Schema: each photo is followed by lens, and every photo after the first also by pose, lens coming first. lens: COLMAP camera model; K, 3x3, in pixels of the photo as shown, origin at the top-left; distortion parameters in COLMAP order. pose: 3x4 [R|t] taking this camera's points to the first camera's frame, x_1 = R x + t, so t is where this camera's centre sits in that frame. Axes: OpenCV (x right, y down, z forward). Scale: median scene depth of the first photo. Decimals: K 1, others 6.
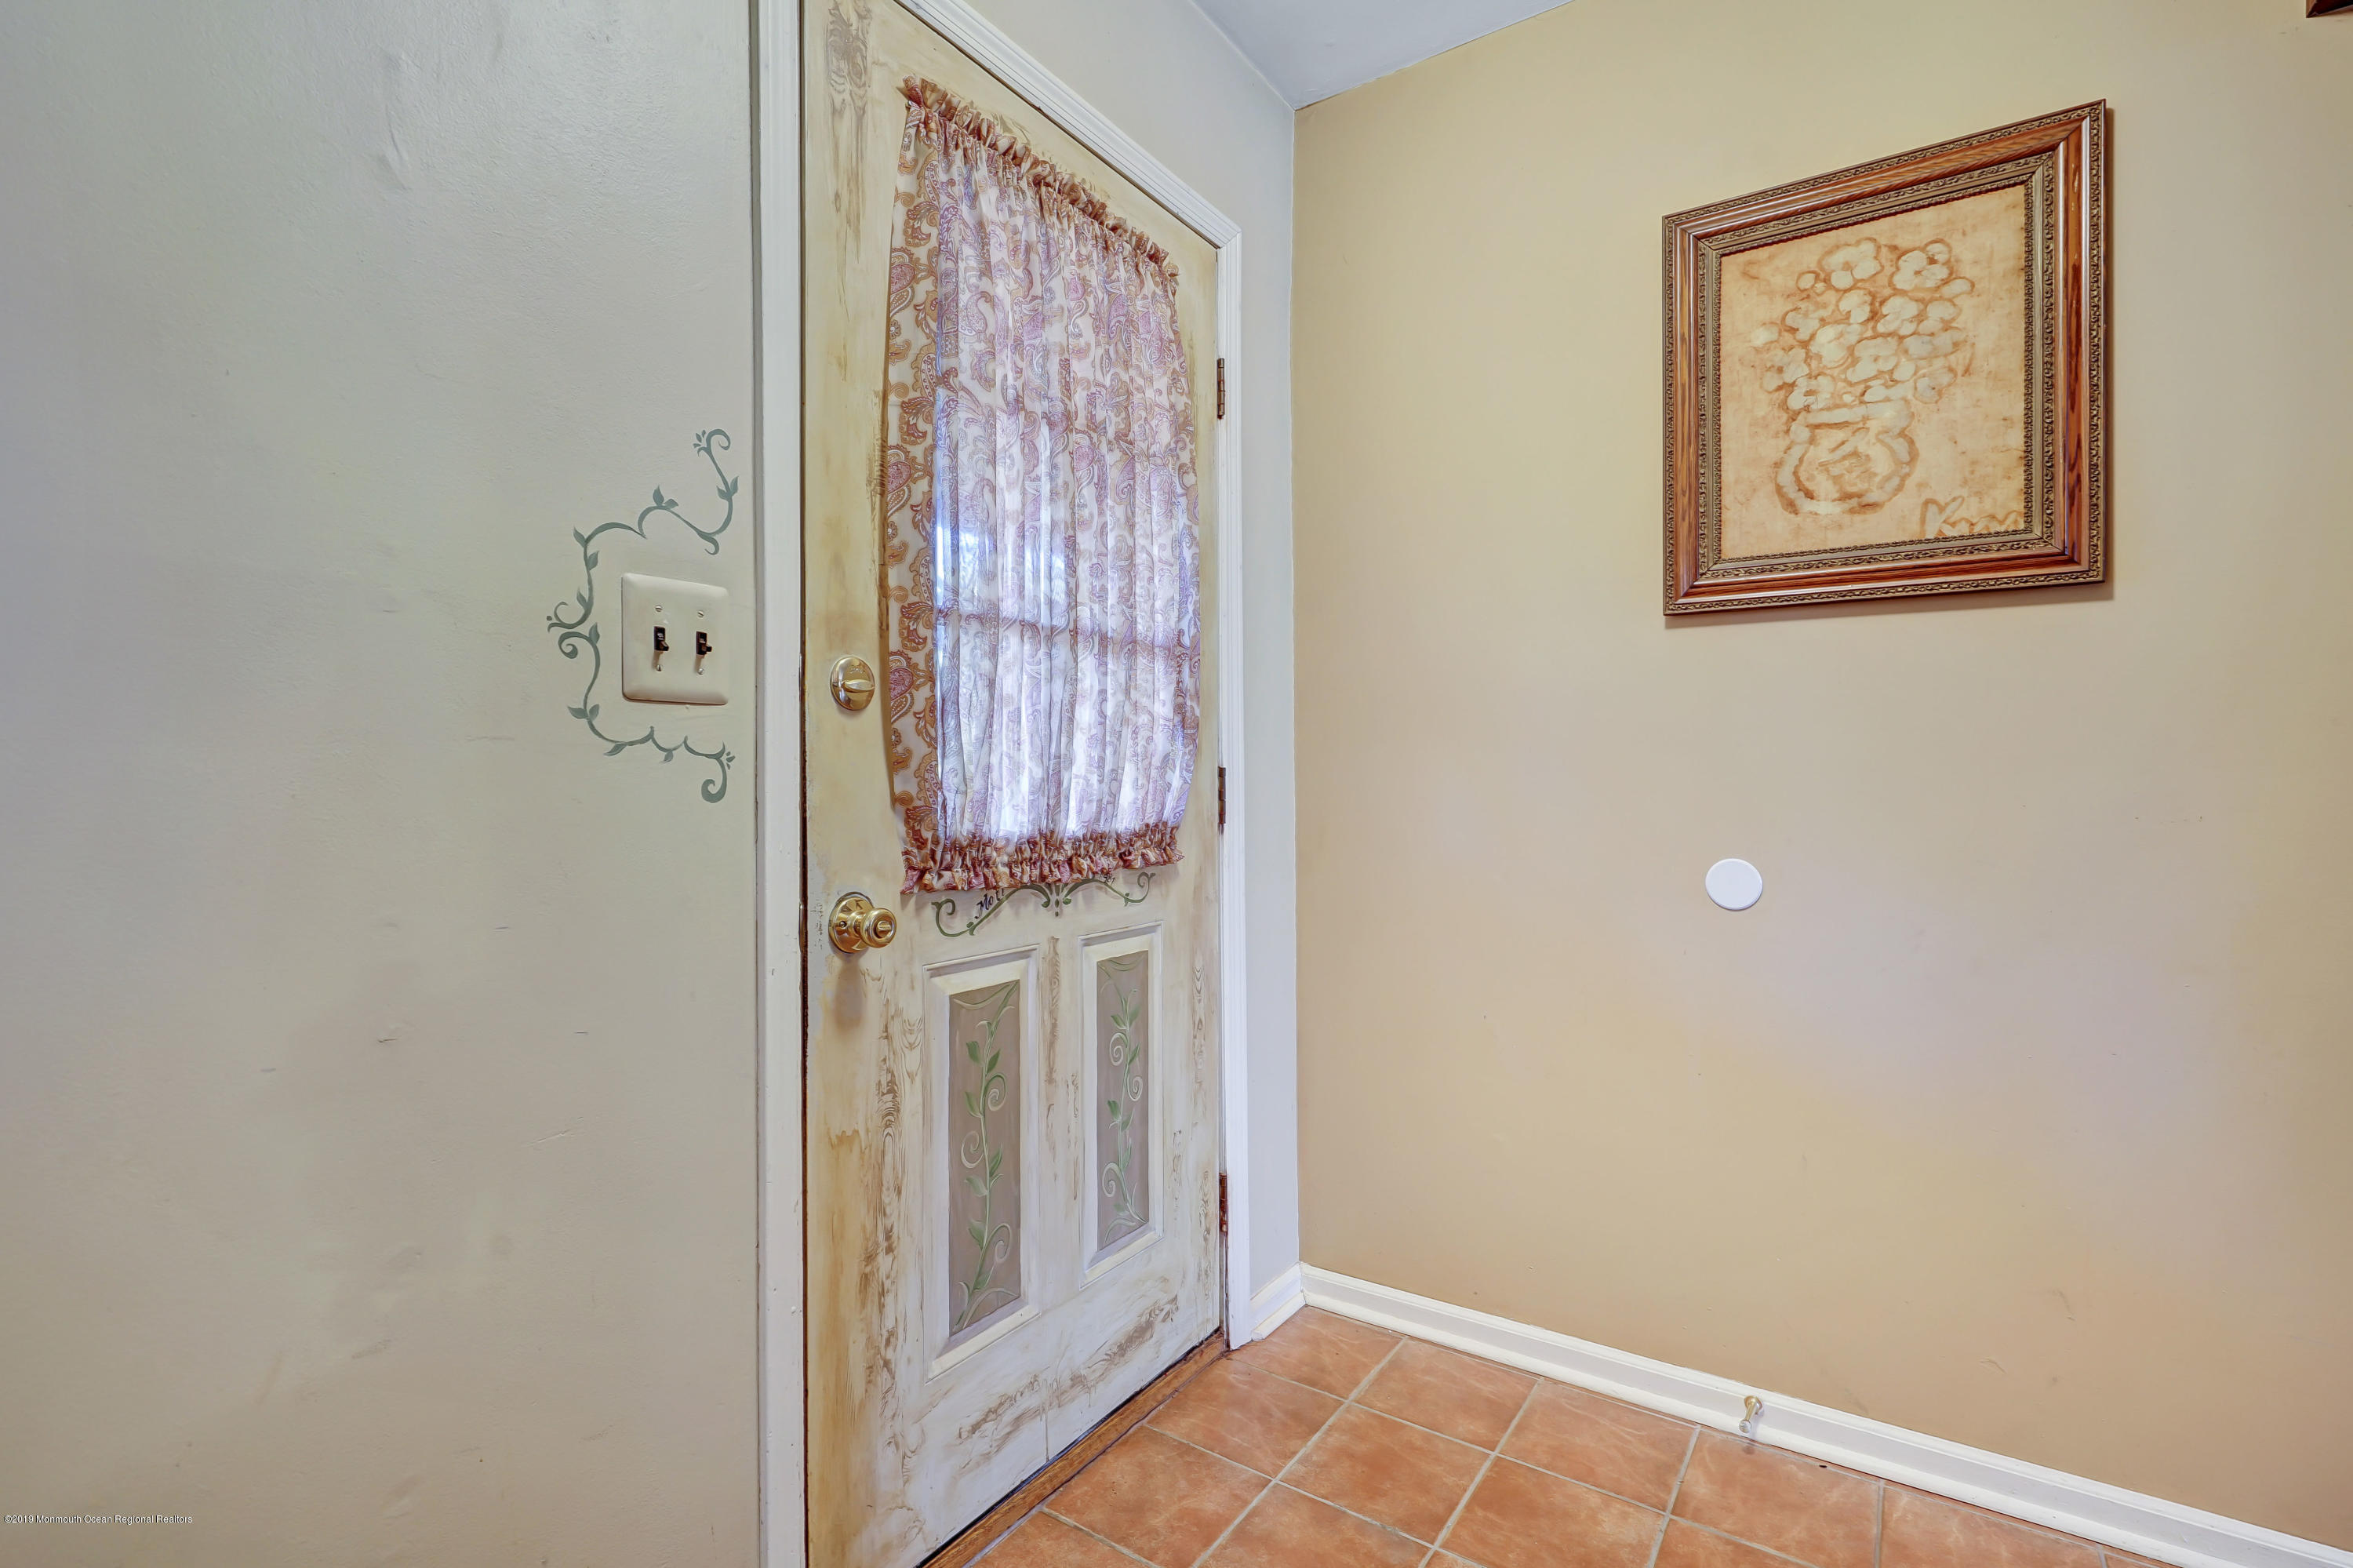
lens RADIAL K [[1089.8, 0, 1176.5], [0, 1089.8, 784.0], [0, 0, 1]] dist [-0.000856, 0.002913]
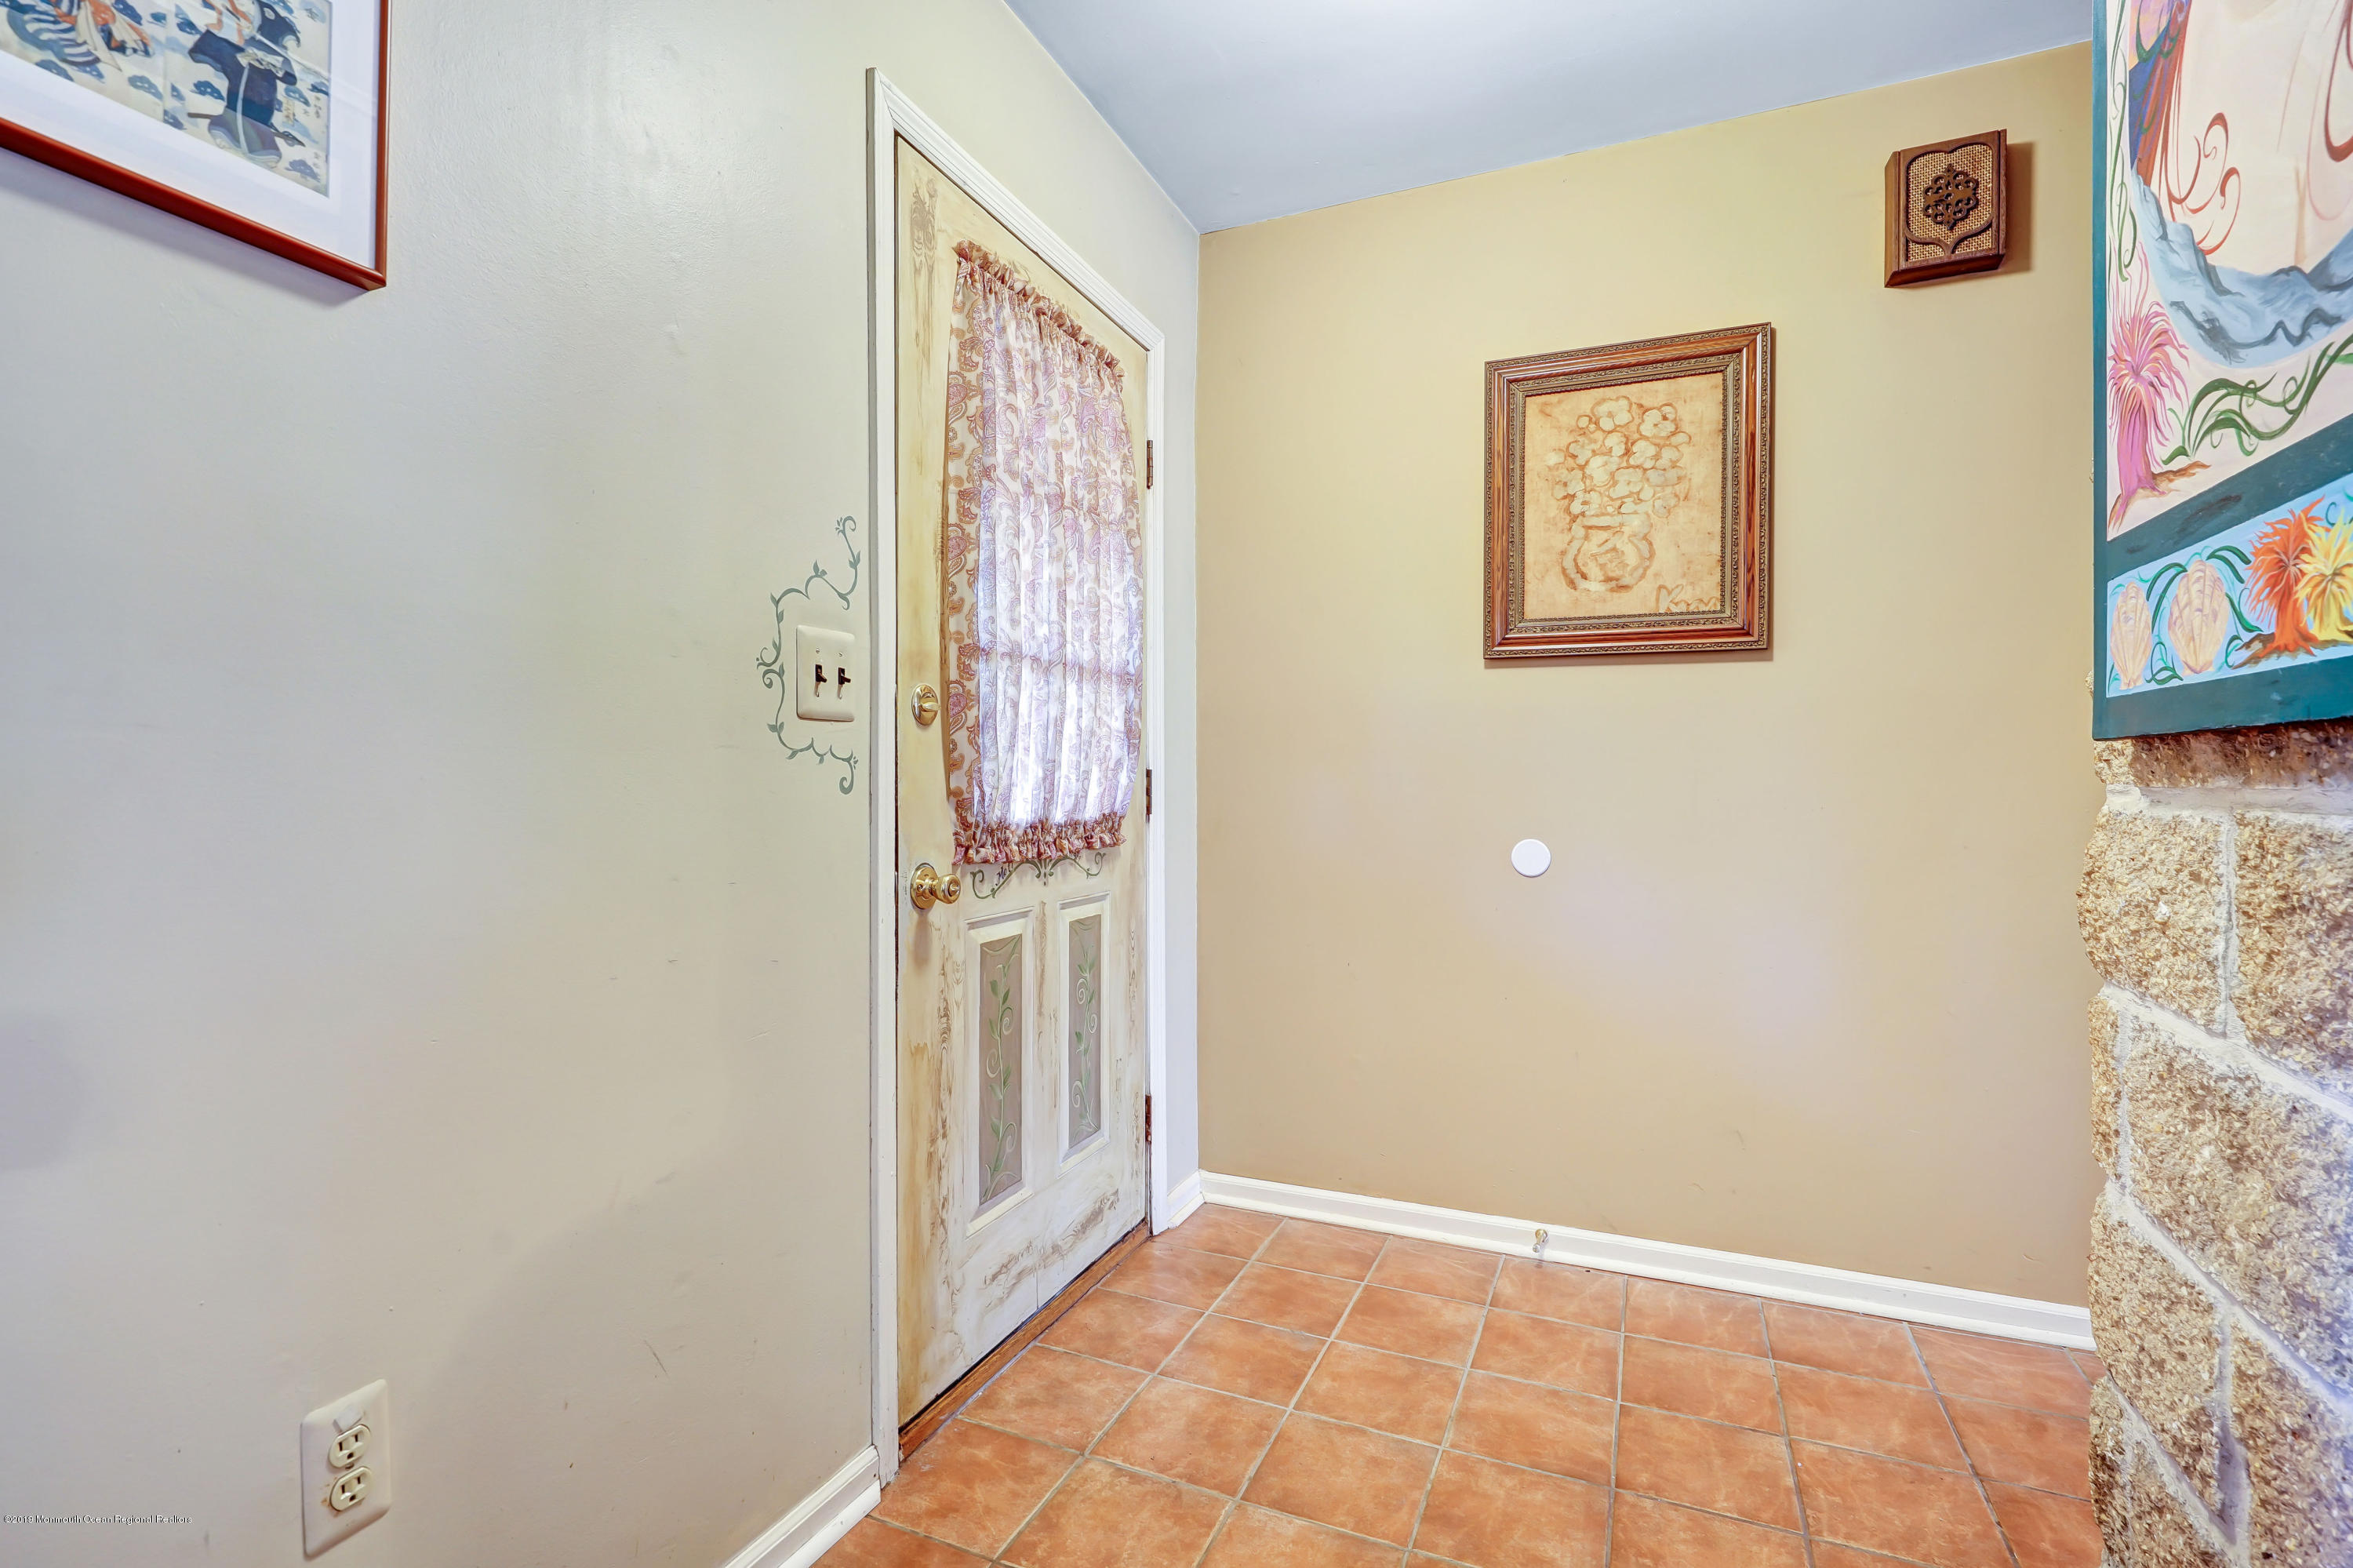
lens RADIAL K [[1089.8, 0, 1176.5], [0, 1089.8, 784.0], [0, 0, 1]] dist [-0.000856, 0.002913]
pose [[0.982774, 0.006909, 0.184680, -0.194258], [-0.007392, 0.999971, 0.001928, -0.000932], [-0.184661, -0.003260, 0.982797, -0.283587]]
